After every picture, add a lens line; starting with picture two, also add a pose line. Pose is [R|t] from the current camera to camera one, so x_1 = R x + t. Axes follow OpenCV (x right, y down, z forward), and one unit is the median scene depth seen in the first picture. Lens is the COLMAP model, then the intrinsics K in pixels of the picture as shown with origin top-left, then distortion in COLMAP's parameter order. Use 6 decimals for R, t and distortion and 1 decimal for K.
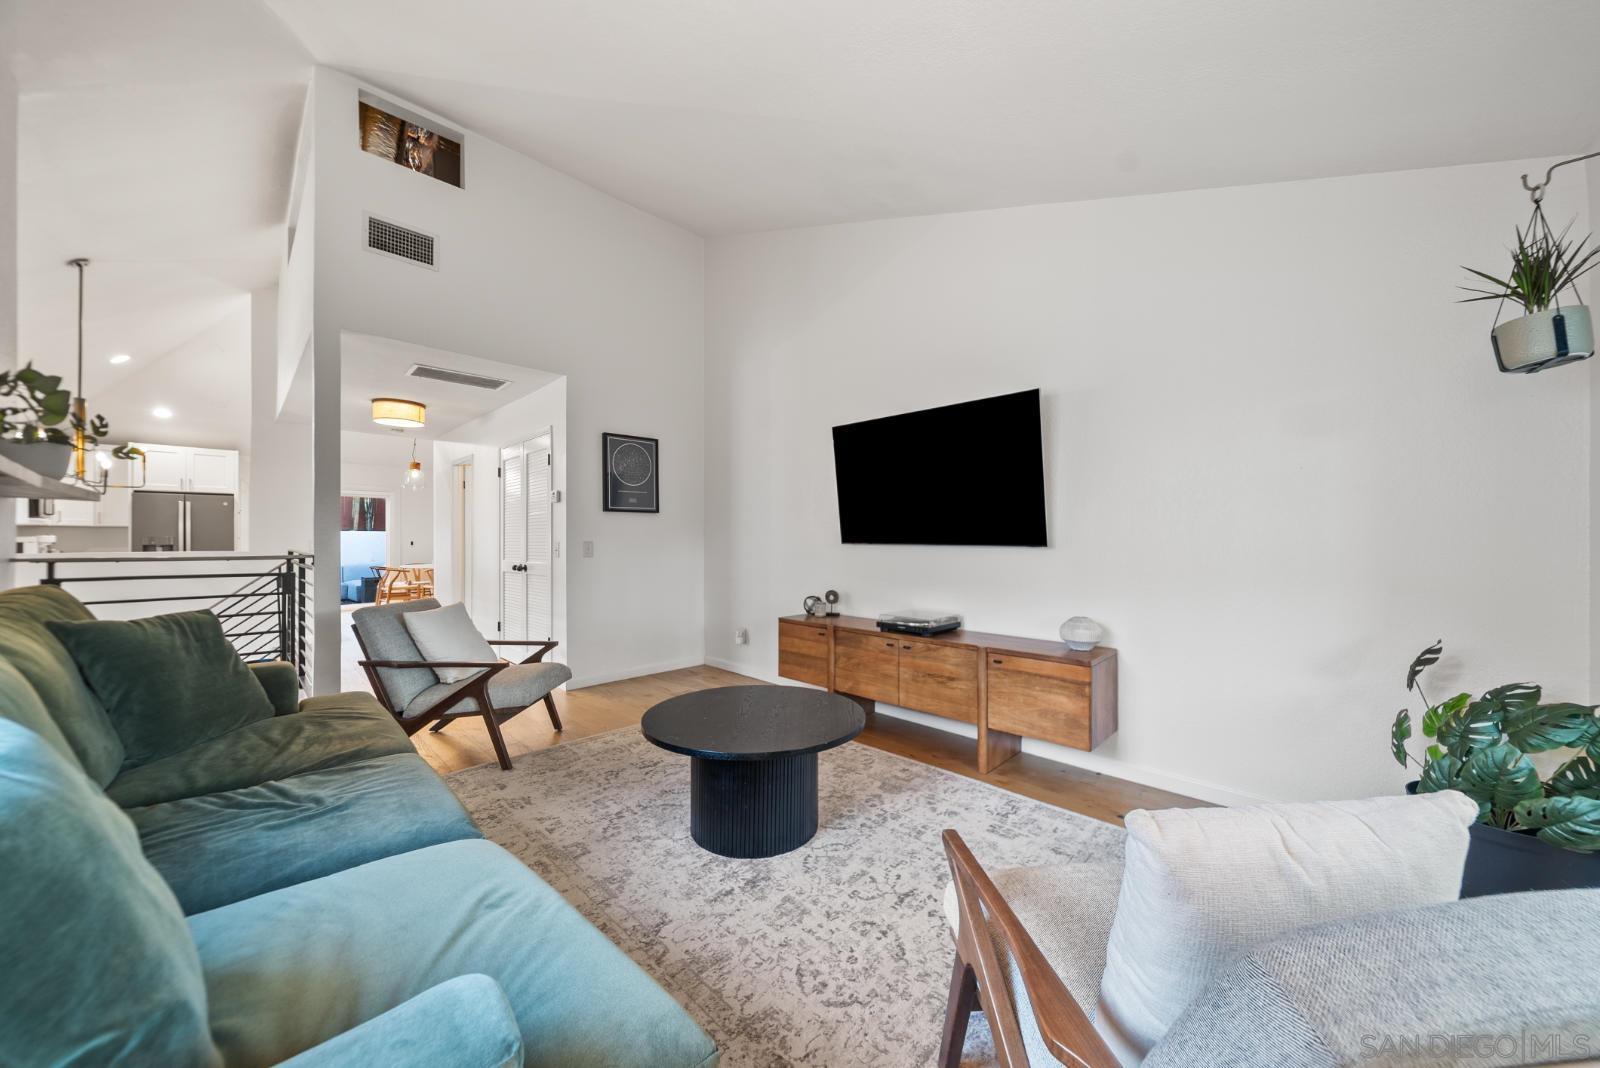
lens RADIAL K [[556.7, 0, 810.0], [0, 556.7, 533.8], [0, 0, 1]] dist [-0.002285, -0.000205]
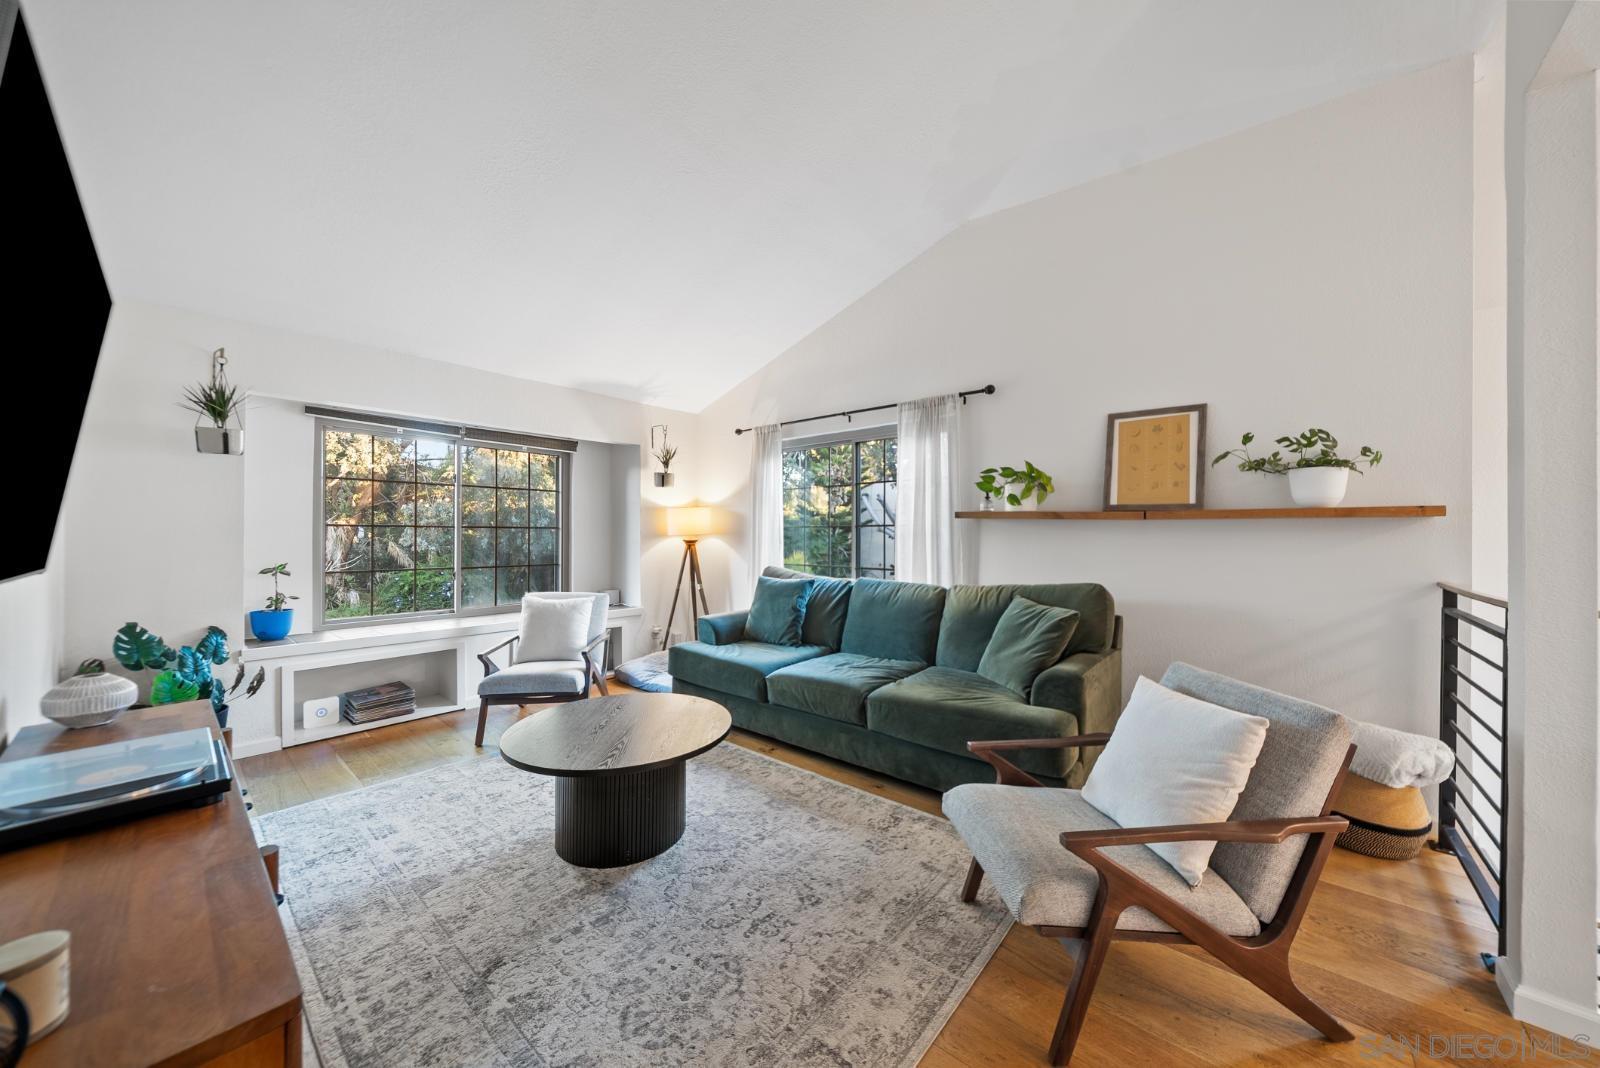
lens RADIAL K [[556.7, 0, 810.0], [0, 556.7, 533.8], [0, 0, 1]] dist [-0.002285, -0.000205]
pose [[-0.997906, -0.008665, -0.064091, -0.353819], [-0.007511, 0.999806, -0.018225, -0.011520], [0.064237, -0.017705, -0.997778, 1.946141]]
